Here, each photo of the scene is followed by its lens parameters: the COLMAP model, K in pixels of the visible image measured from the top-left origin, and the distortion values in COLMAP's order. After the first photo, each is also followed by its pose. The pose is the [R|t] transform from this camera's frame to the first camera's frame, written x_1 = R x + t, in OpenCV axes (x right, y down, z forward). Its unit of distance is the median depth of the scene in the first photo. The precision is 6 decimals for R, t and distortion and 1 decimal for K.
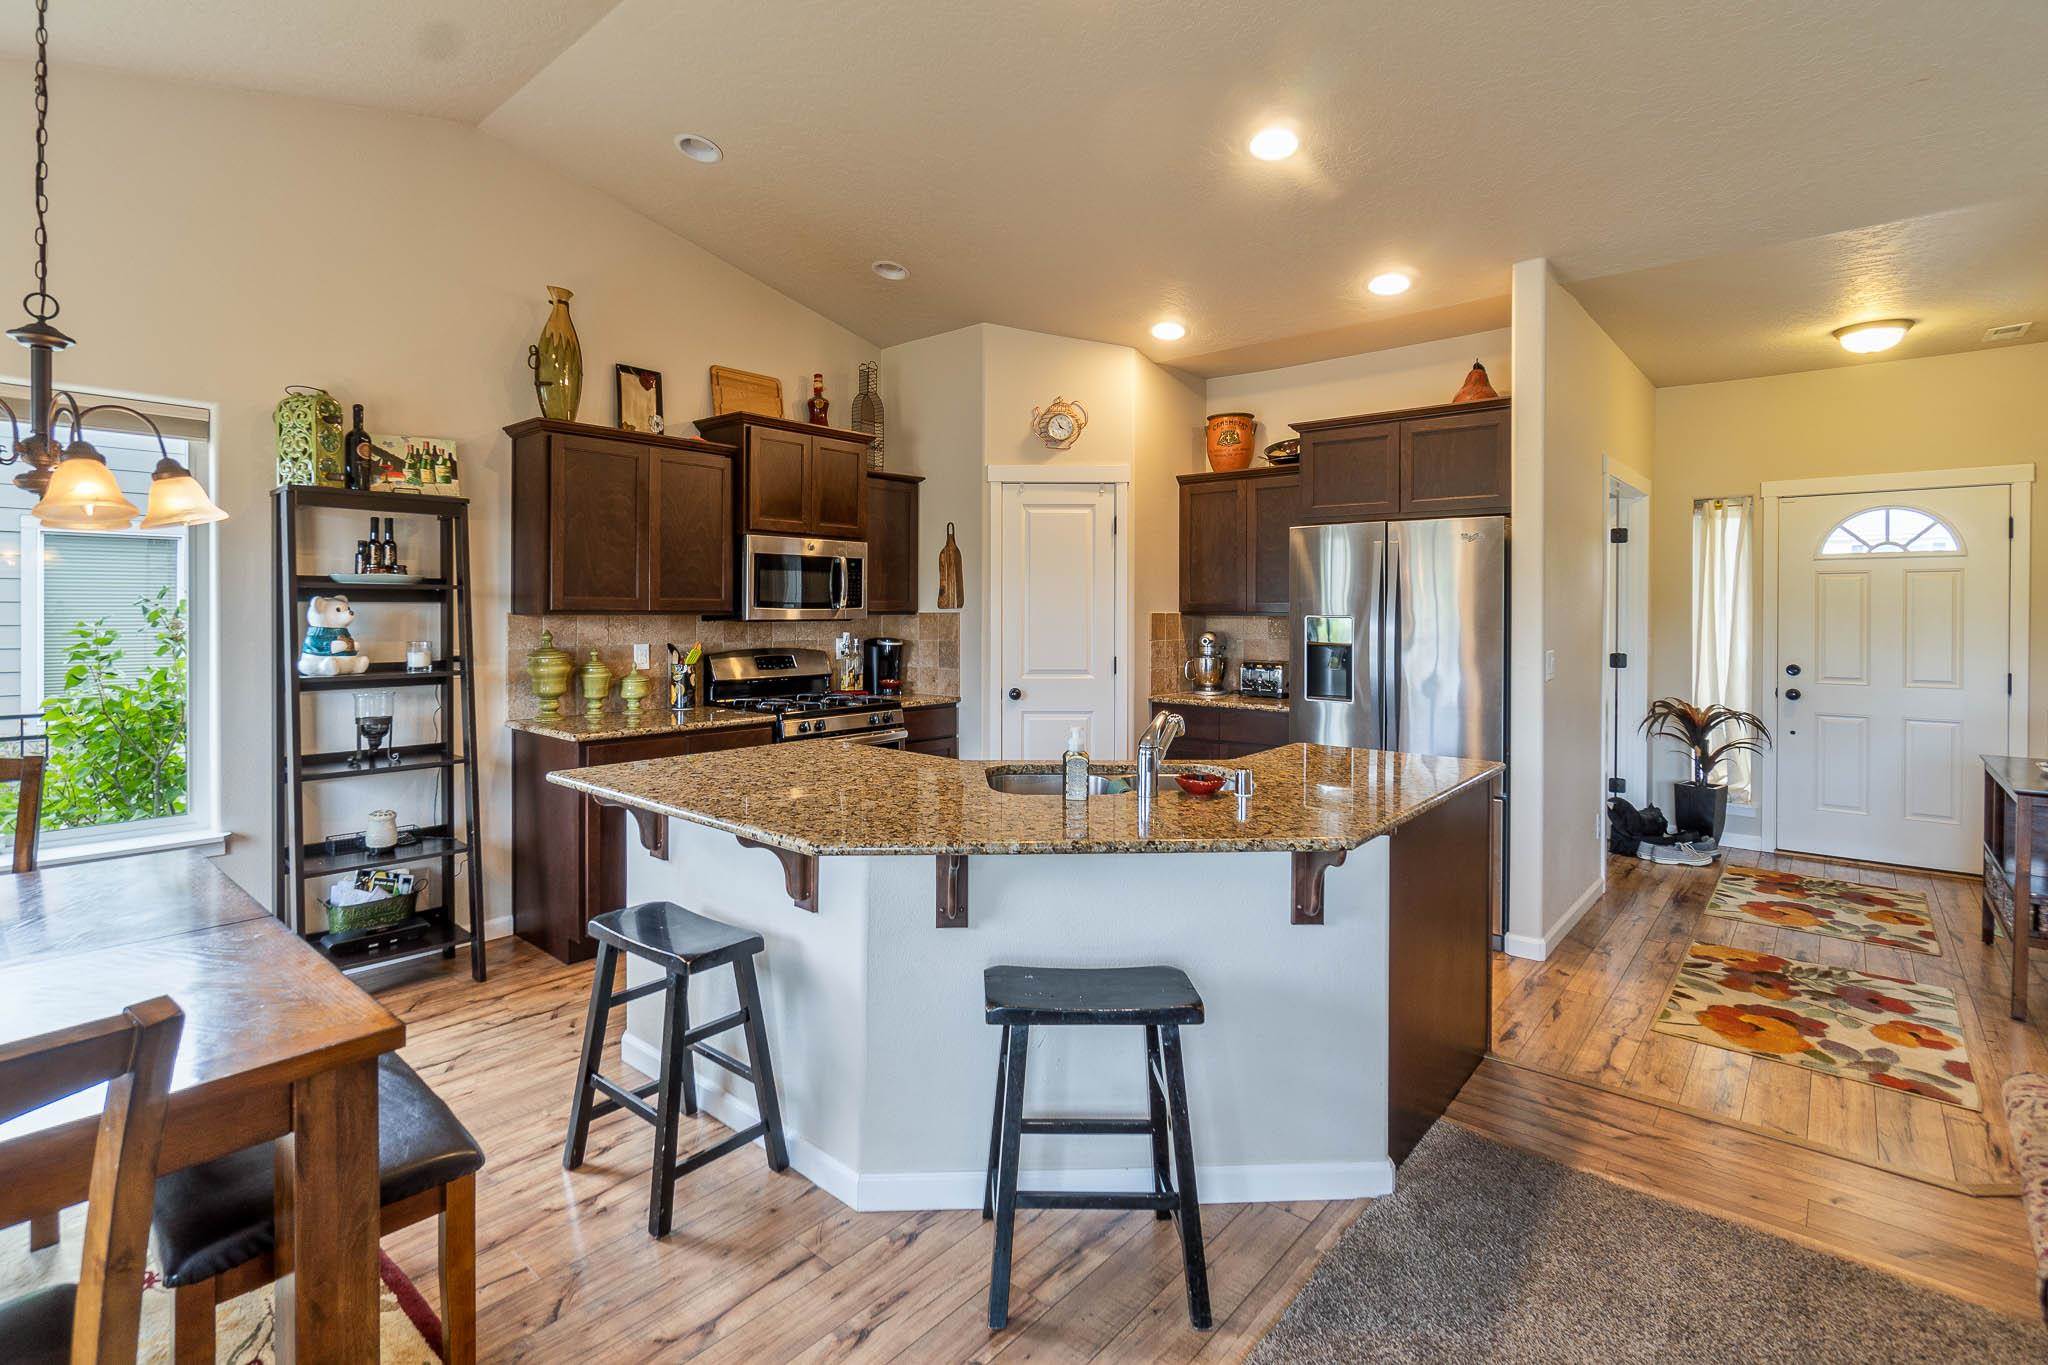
lens RADIAL K [[972.0, 0, 954.1], [0, 972.0, 607.5], [0, 0, 1]] dist [-0.003819, -0.000740]
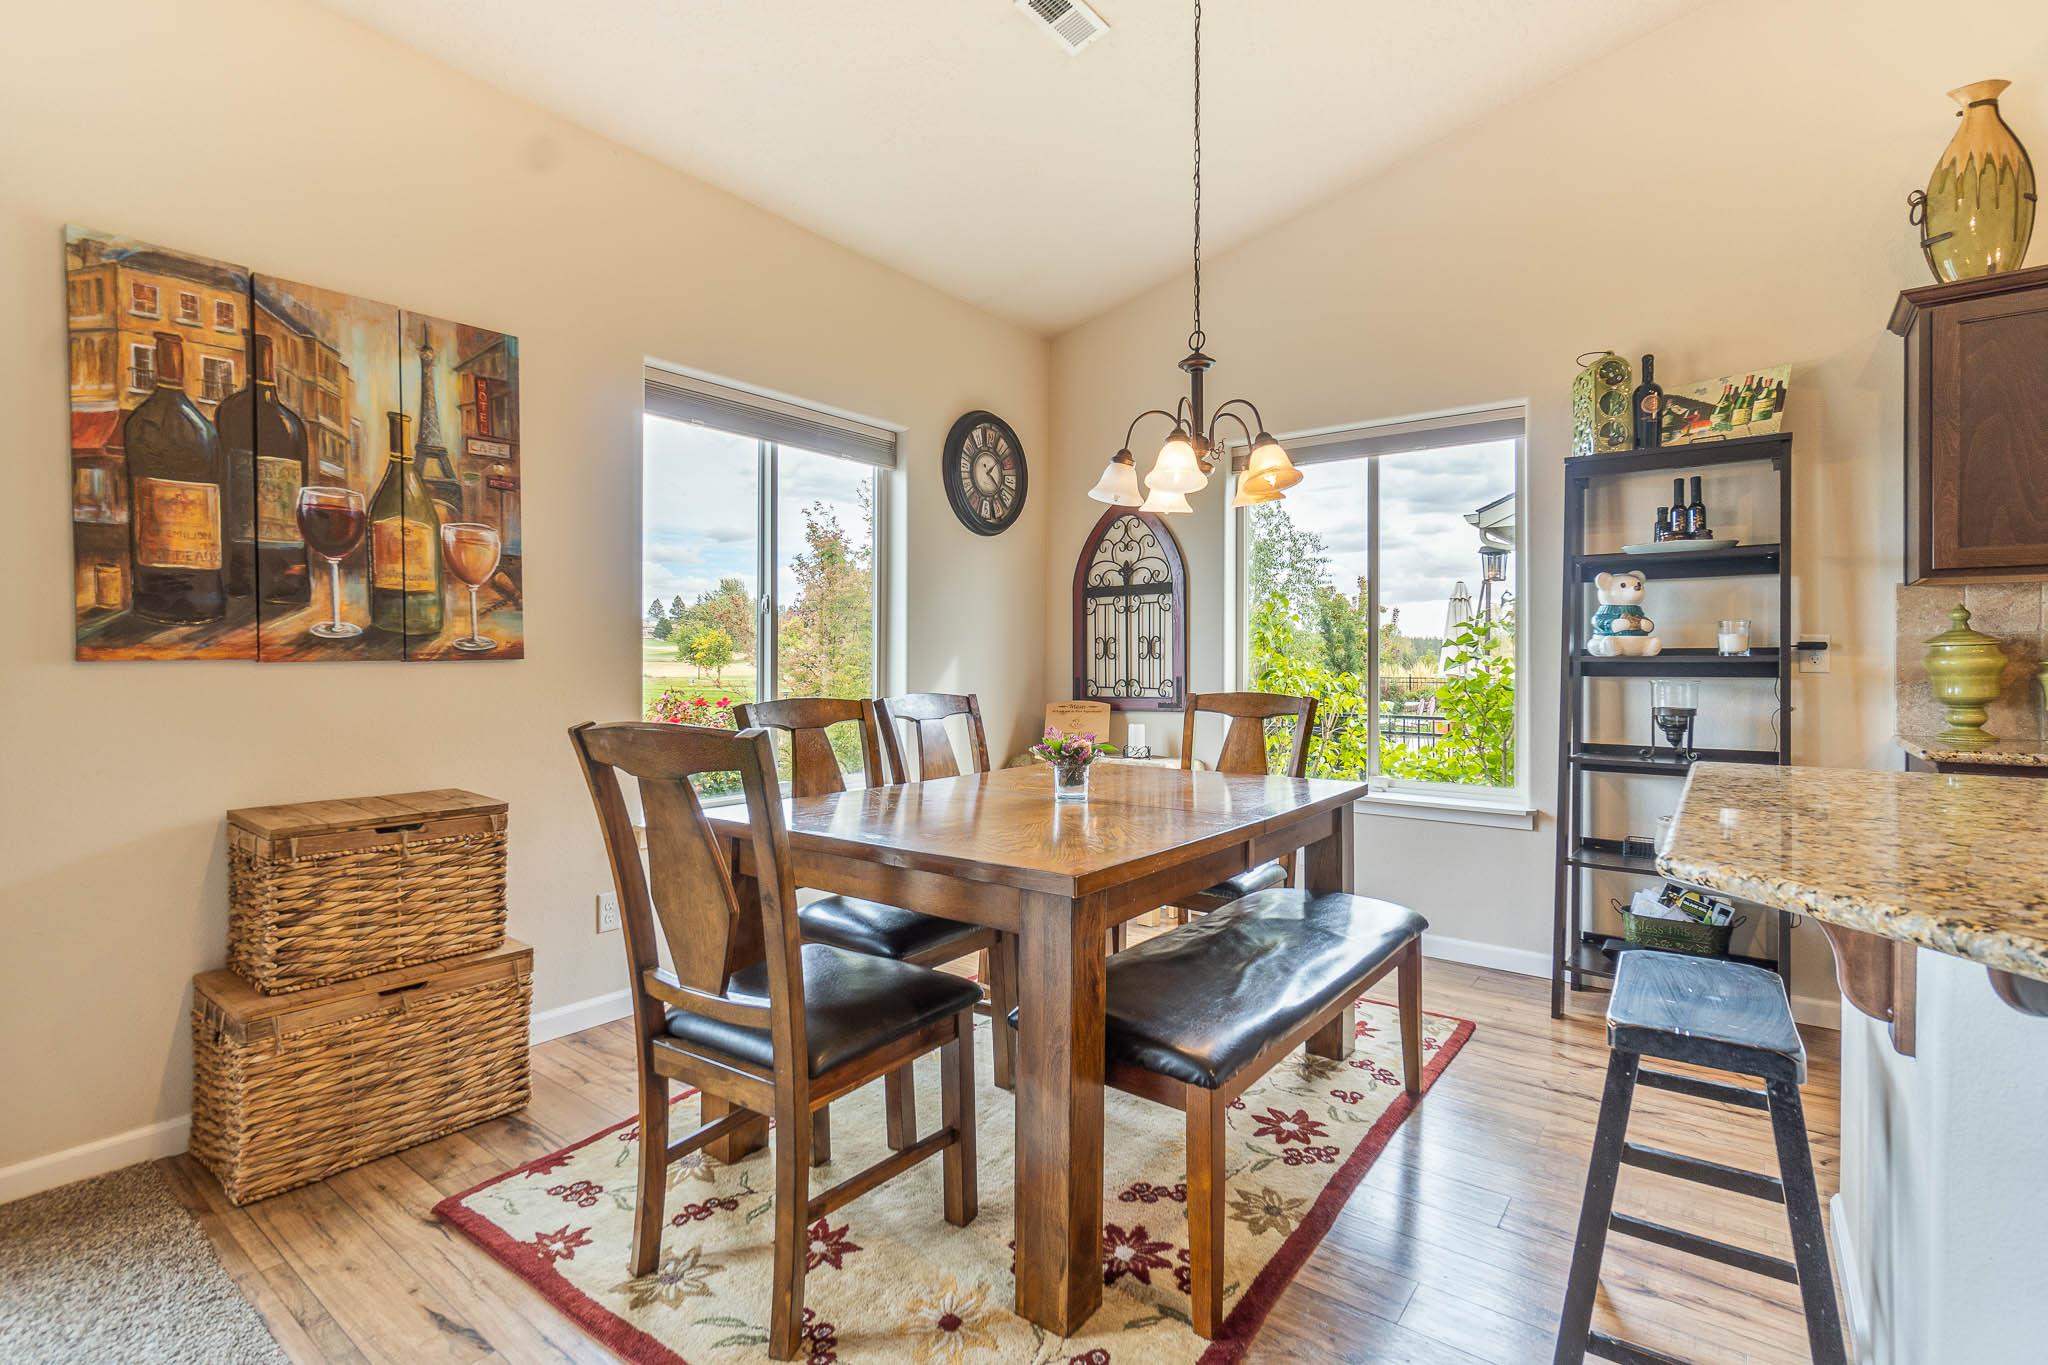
lens RADIAL K [[979.2, 0, 1026.9], [0, 979.2, 661.2], [0, 0, 1]] dist [-0.000924, 0.001769]
pose [[0.101865, -0.009366, -0.994754, 0.200919], [-0.003271, 0.999947, -0.009750, 0.076243], [0.994793, 0.004247, 0.101829, 0.316541]]
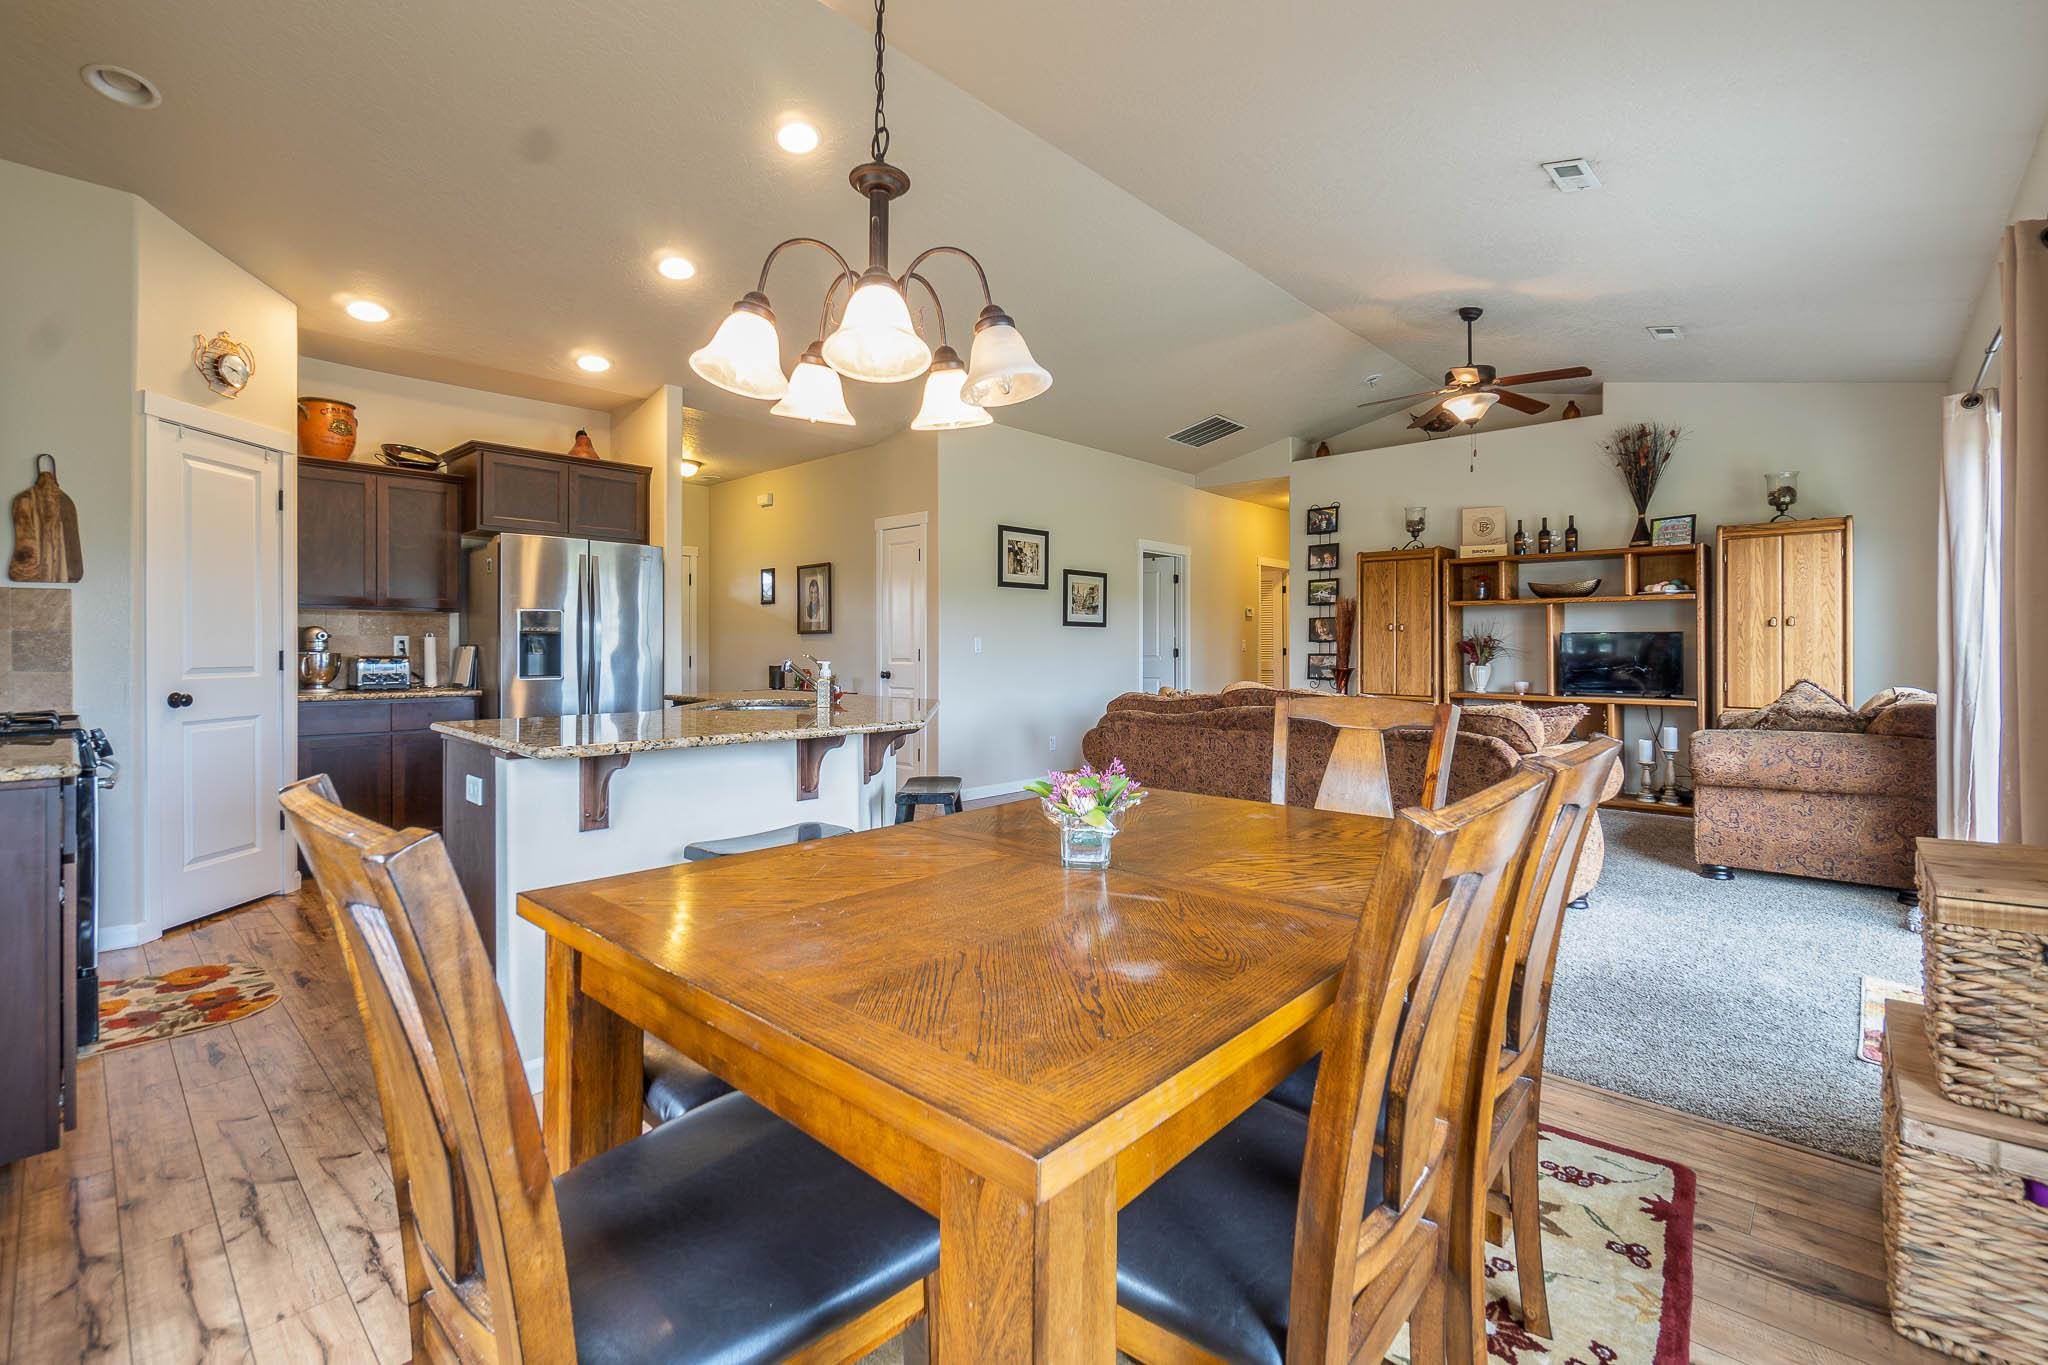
lens RADIAL K [[887.3, 0, 999.5], [0, 887.3, 648.4], [0, 0, 1]] dist [0.000526, 0.001066]
pose [[0.019479, -0.003704, 0.999803, -0.853988], [0.000863, 0.999993, 0.003688, 0.063244], [-0.999810, 0.000791, 0.019482, 0.453271]]
